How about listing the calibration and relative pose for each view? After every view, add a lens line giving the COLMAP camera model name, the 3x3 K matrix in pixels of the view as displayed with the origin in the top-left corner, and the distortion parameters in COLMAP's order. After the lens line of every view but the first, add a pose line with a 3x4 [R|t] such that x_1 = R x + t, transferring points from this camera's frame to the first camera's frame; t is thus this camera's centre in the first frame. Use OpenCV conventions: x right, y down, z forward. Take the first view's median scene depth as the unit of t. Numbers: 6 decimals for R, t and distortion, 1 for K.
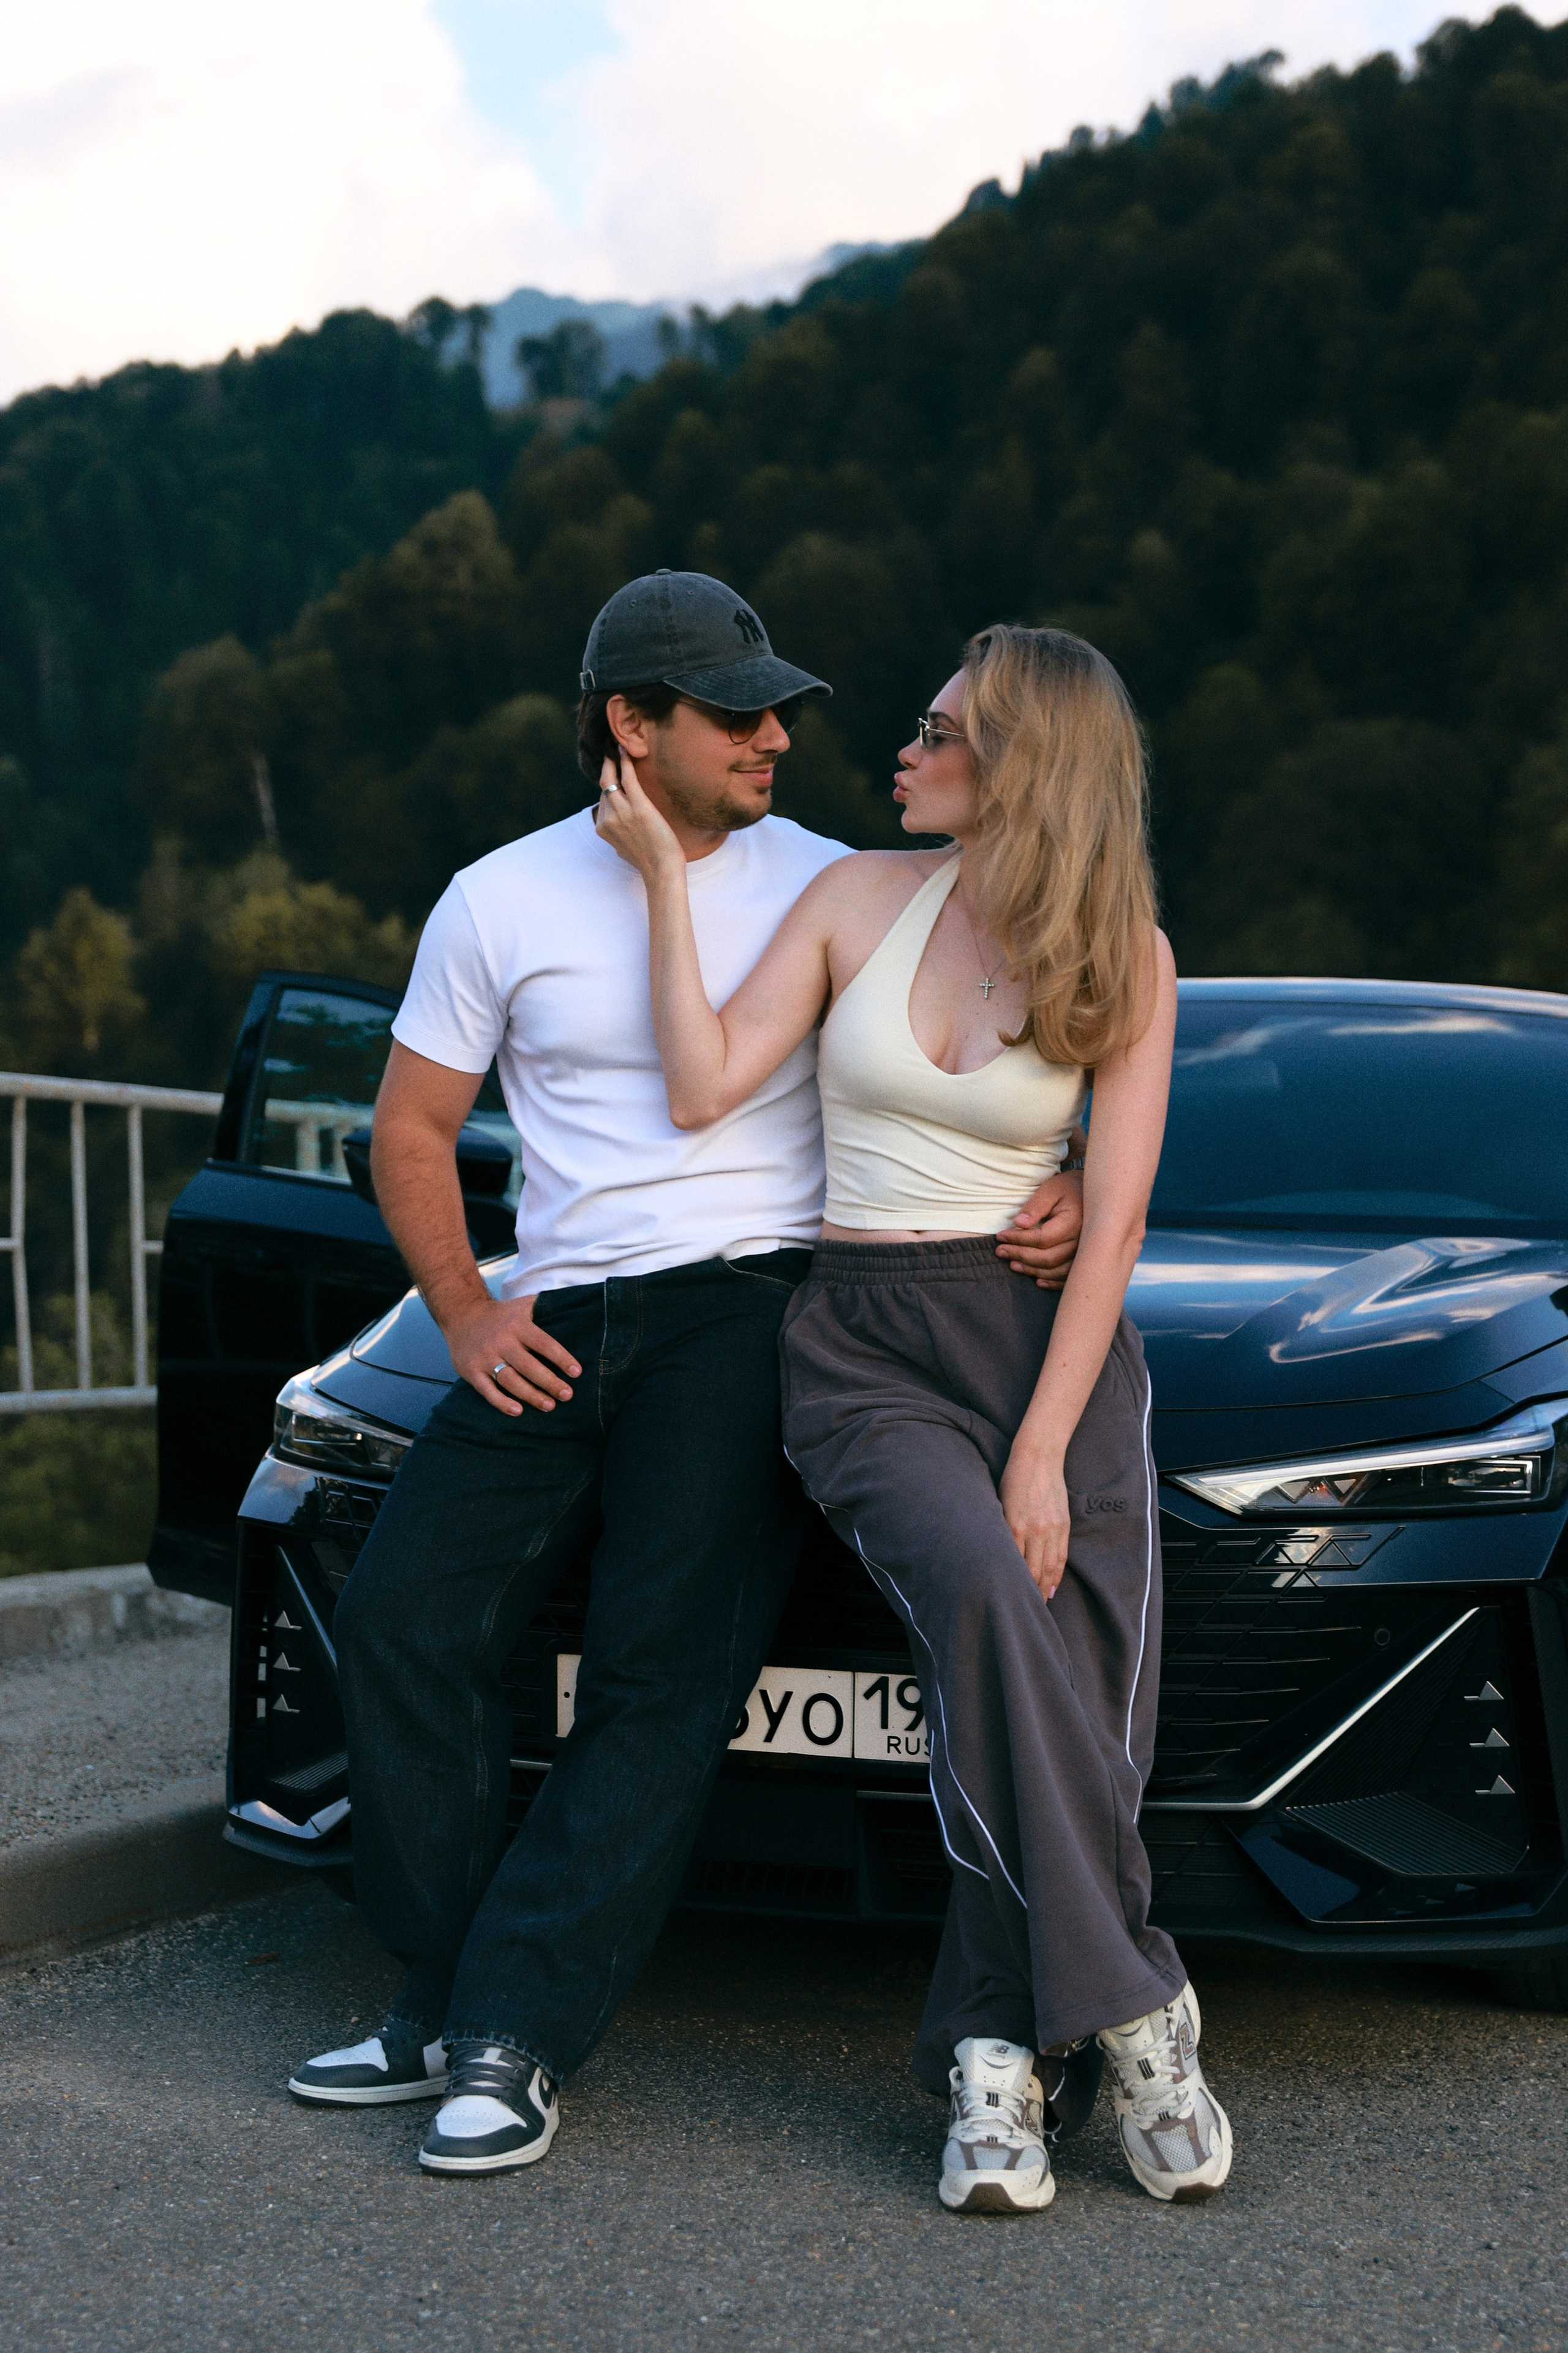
lens RADIAL K [[3862.7, 0, 780.0], [0, 3862.7, 1202.4], [0, 0, 1]] dist [0.002533, 0.159784]
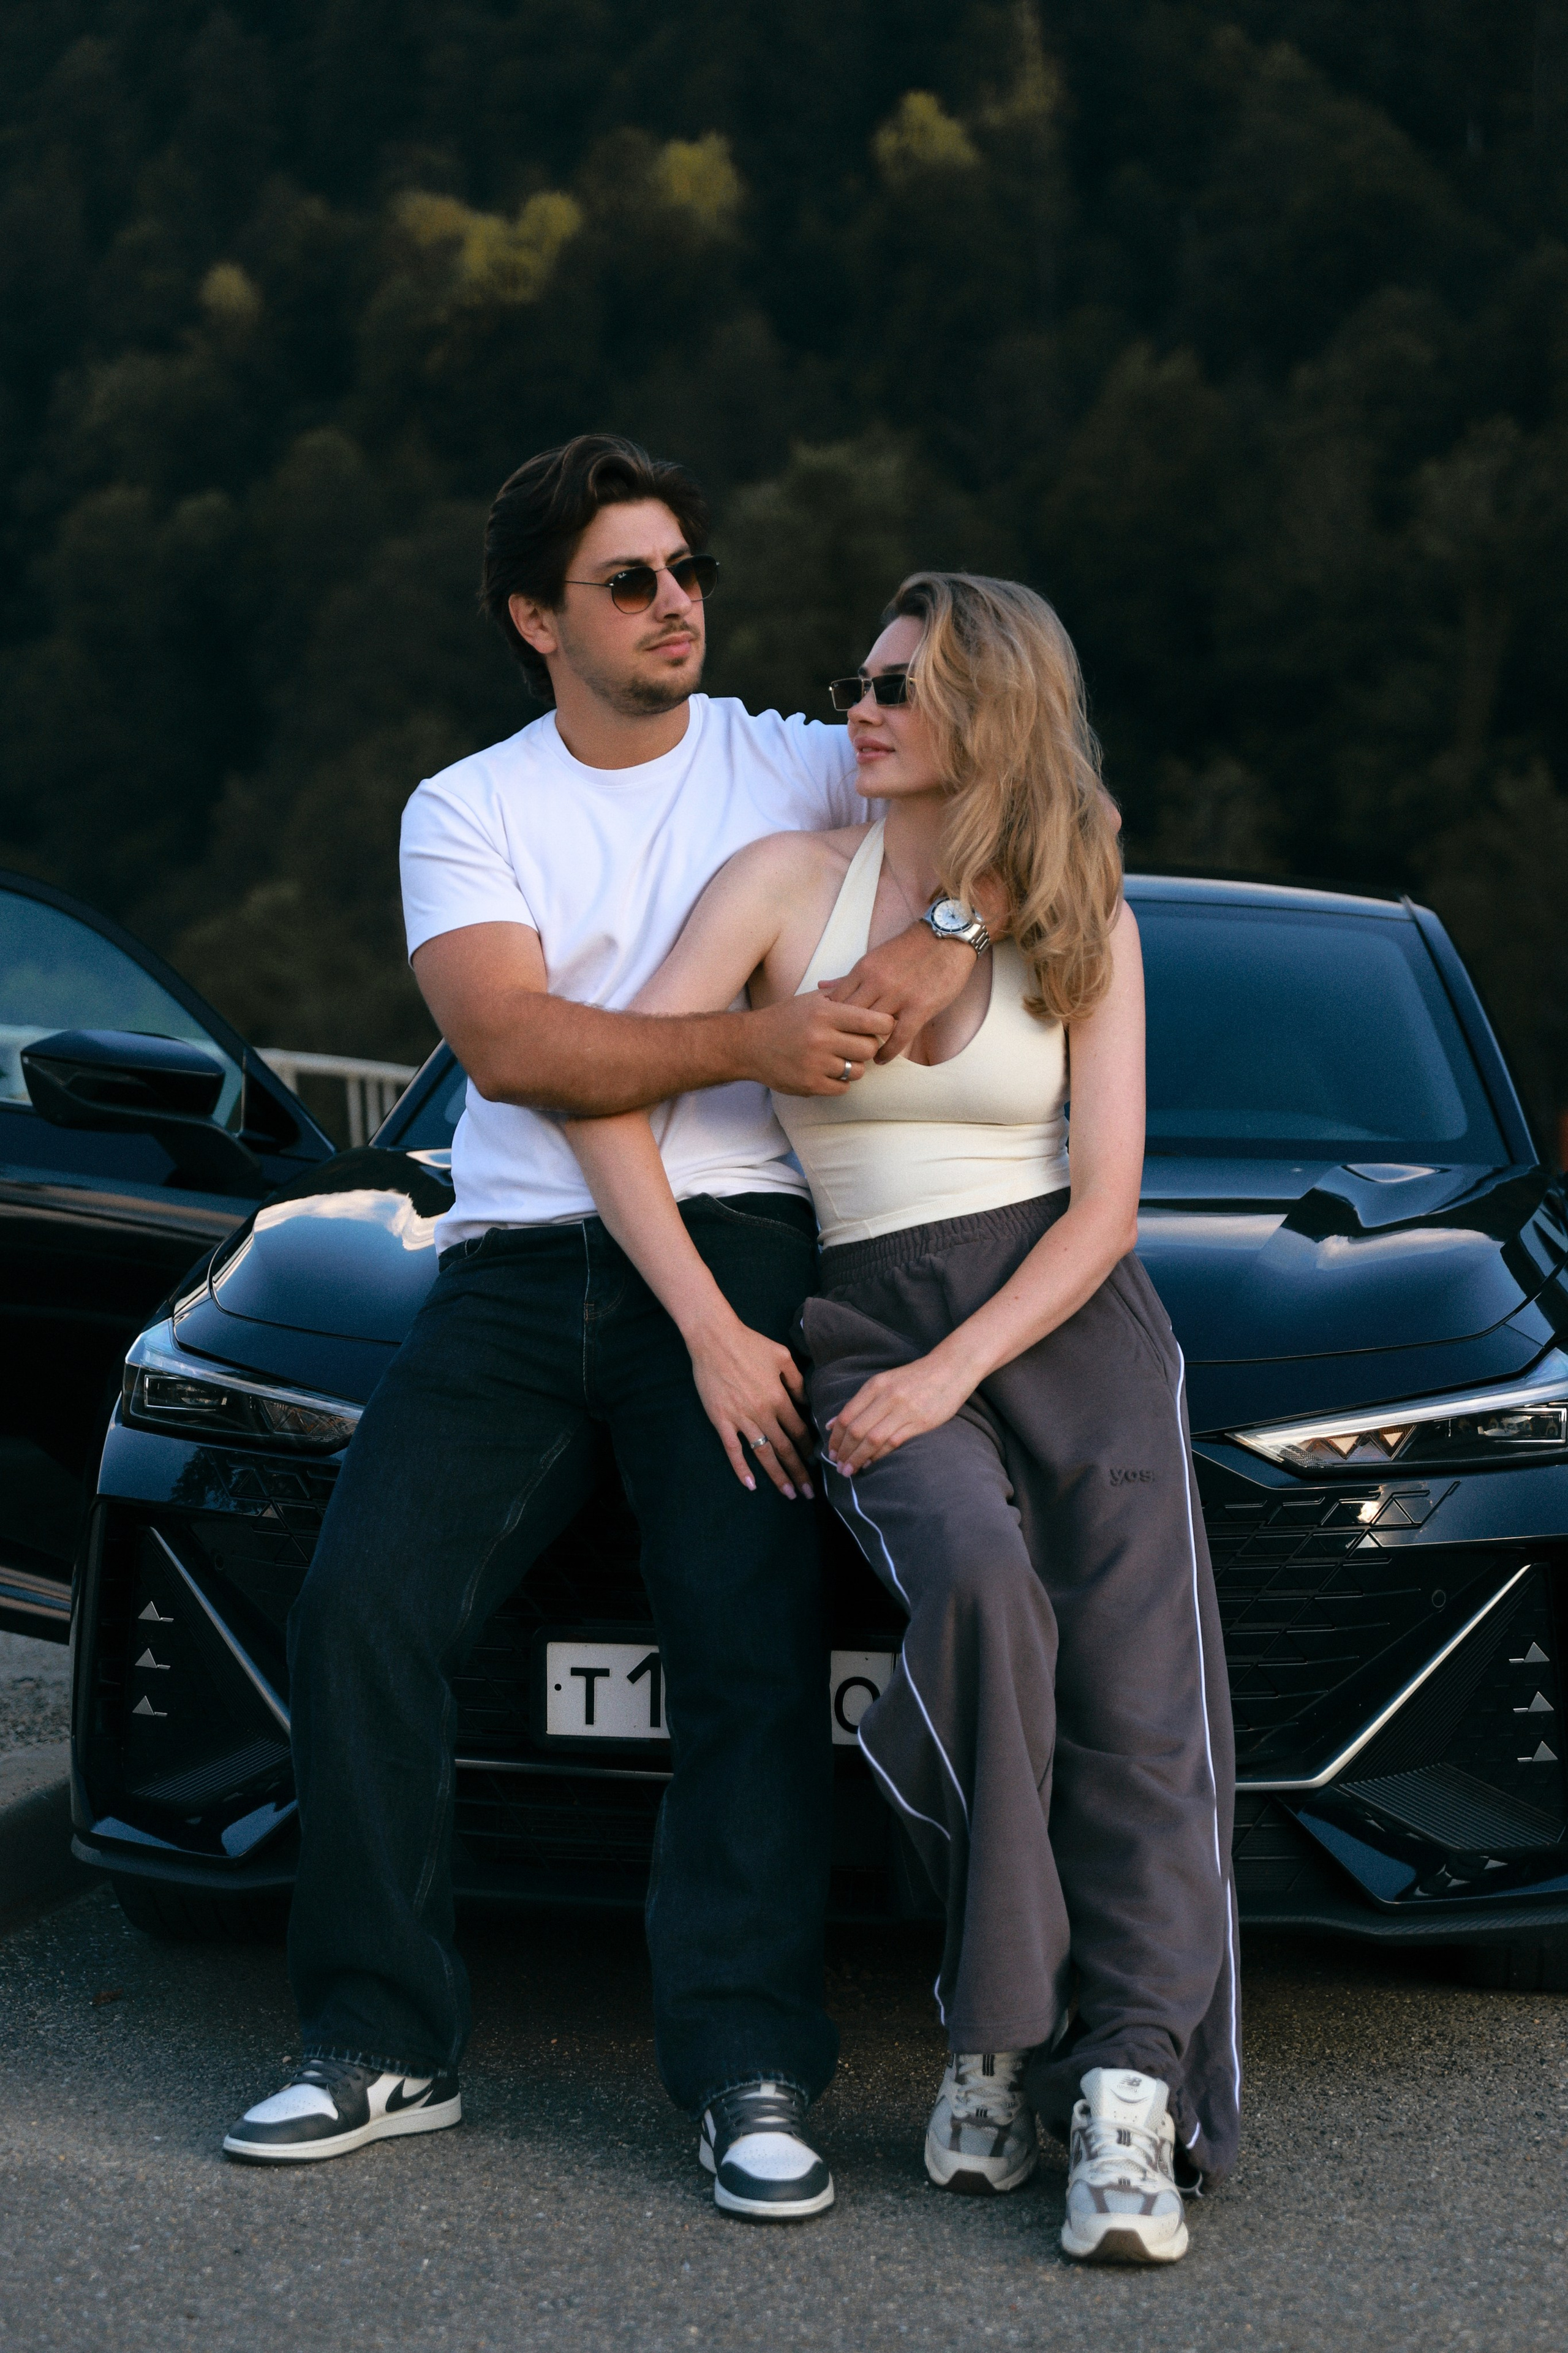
lens RADIAL K [[4604.1, 0, 784.0], [0, 4604.1, 1176.5], [0, 0, 1]] dist [-0.035415, 0.566850]
pose [[0.976329, -0.005752, 0.216216, -0.239241], [0.000748, 0.999730, 0.023220, -0.016132], [-0.216291, -0.022509, 0.976069, -0.053537]]
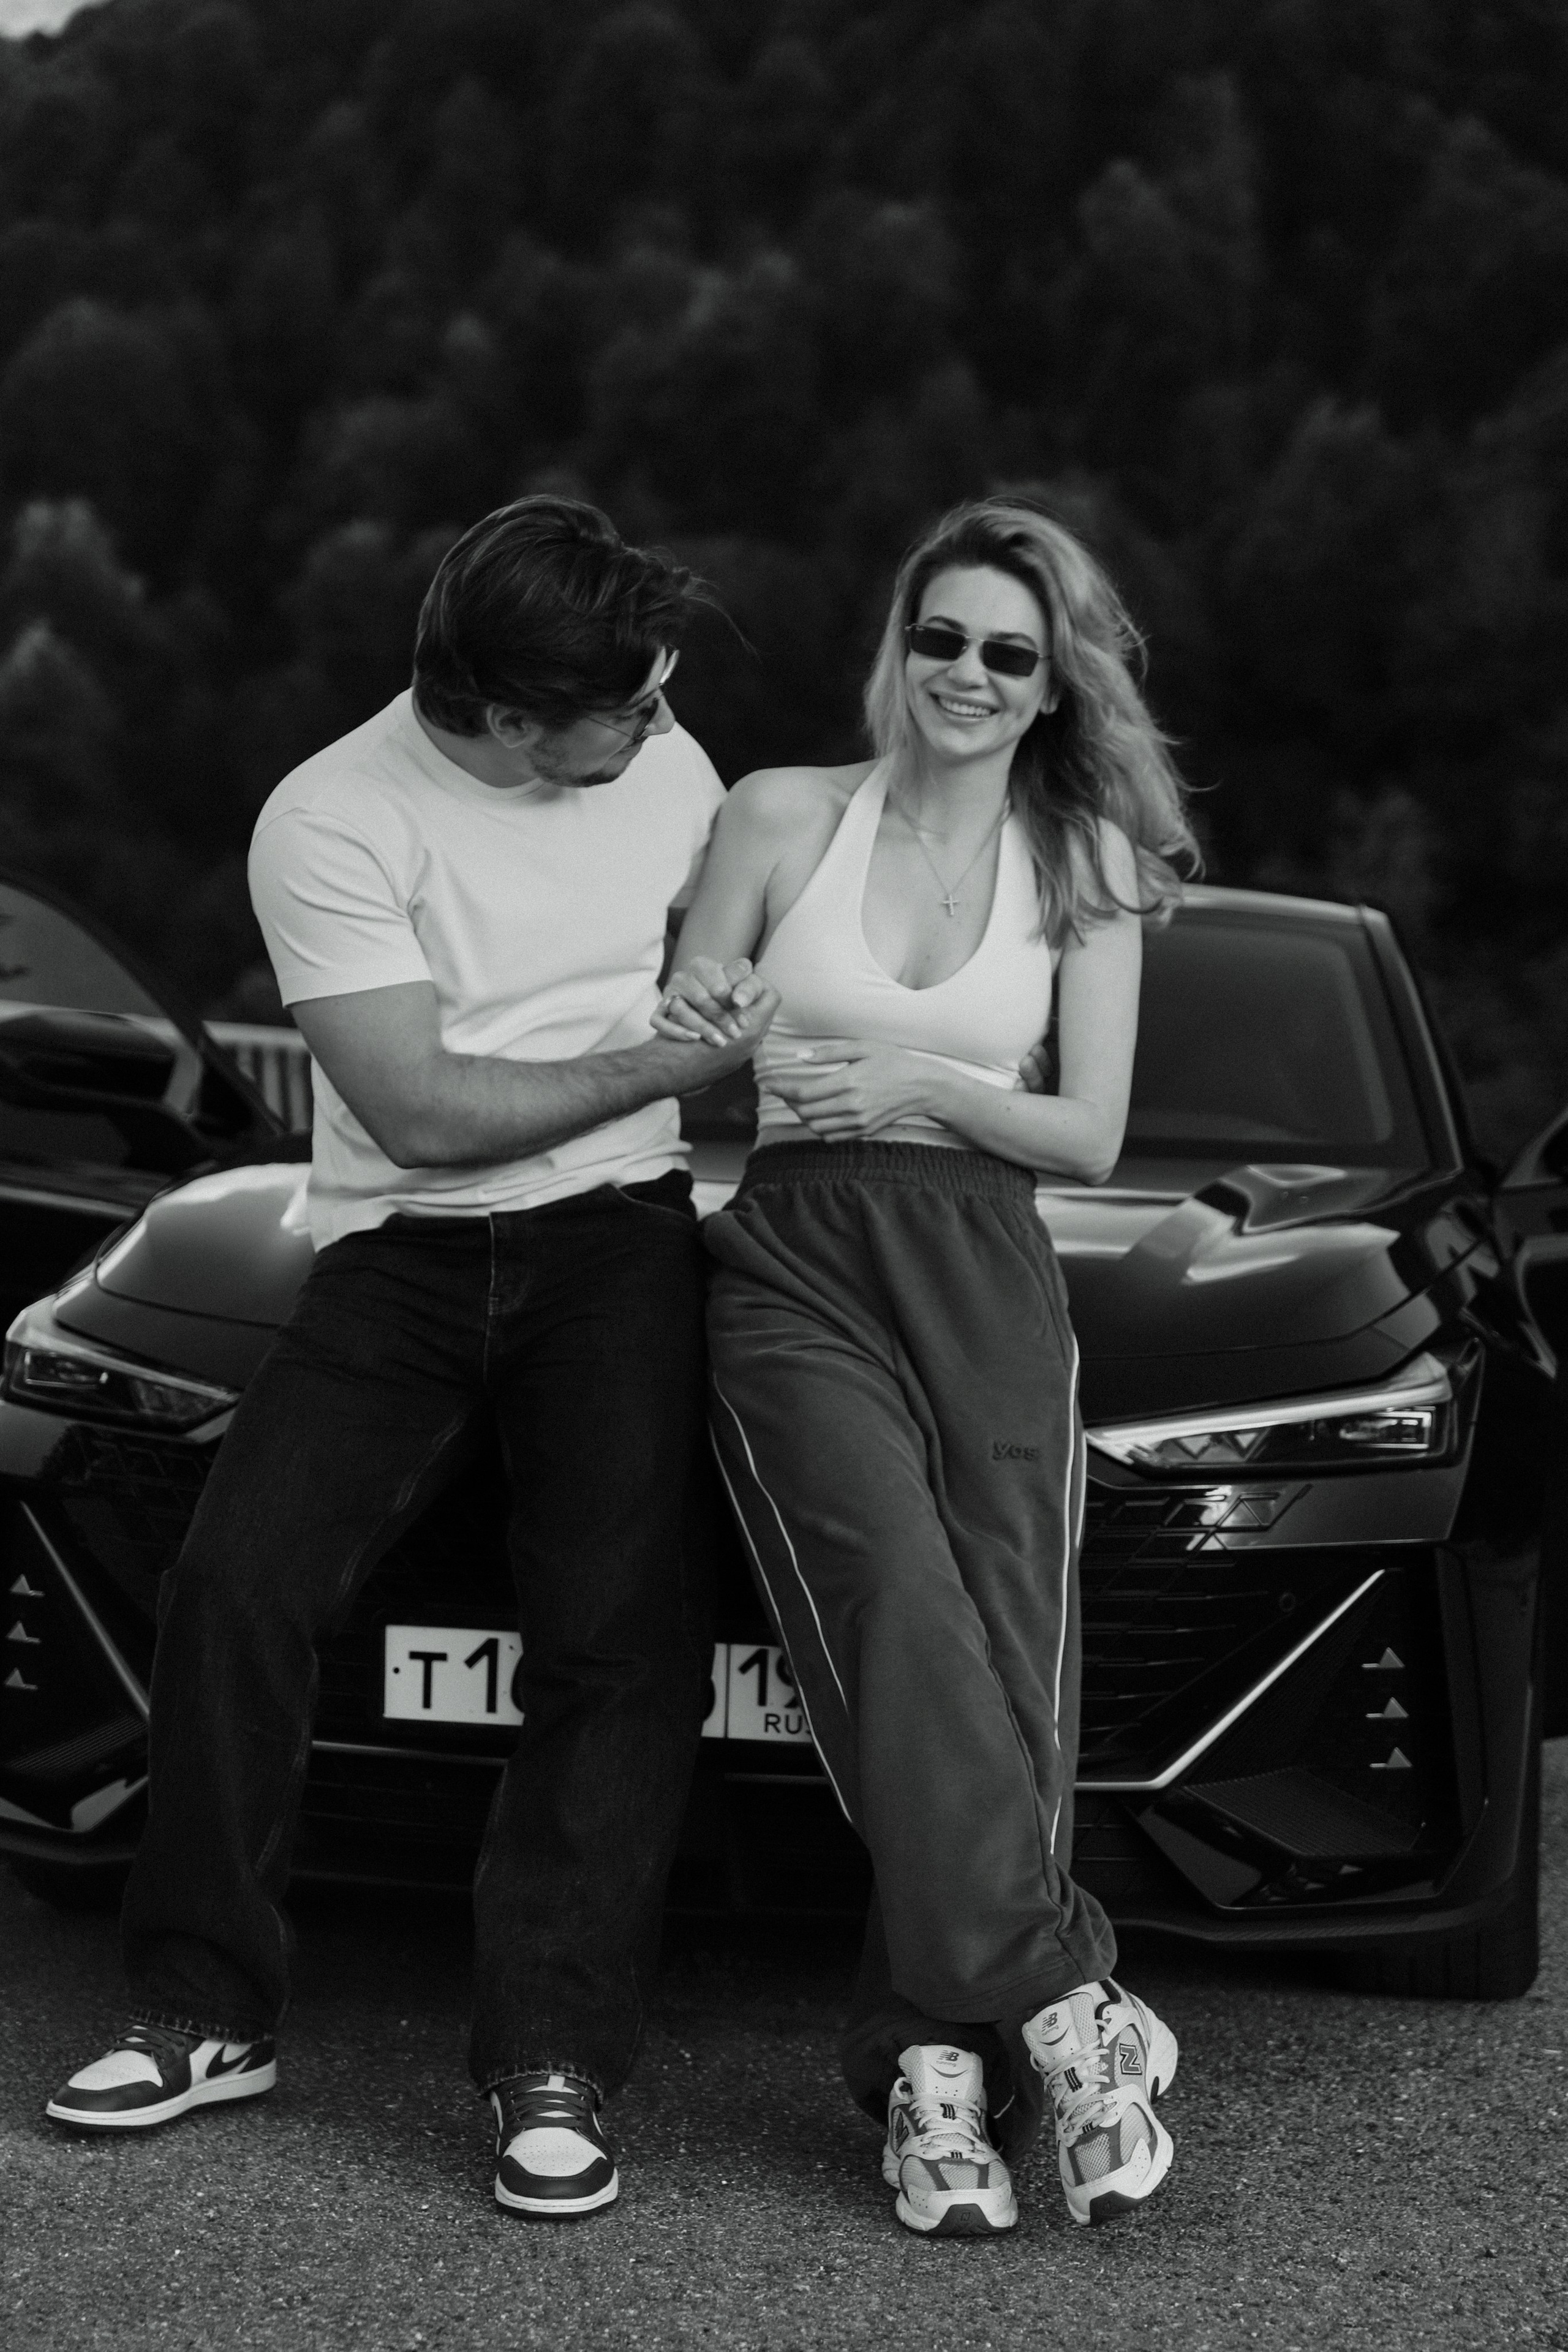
lens RADIAL K [[4333.0, 0, 784.0], [0, 4333.0, 1176.0], [0, 0, 1]] dist [0.005154, 0.180063]
pose [[0.984990, 0.012190, 0.172180, -0.144097], [-0.016411, 0.999598, 0.023113, -0.012413], [-0.171829, -0.025592, 0.984794, -0.005304]]
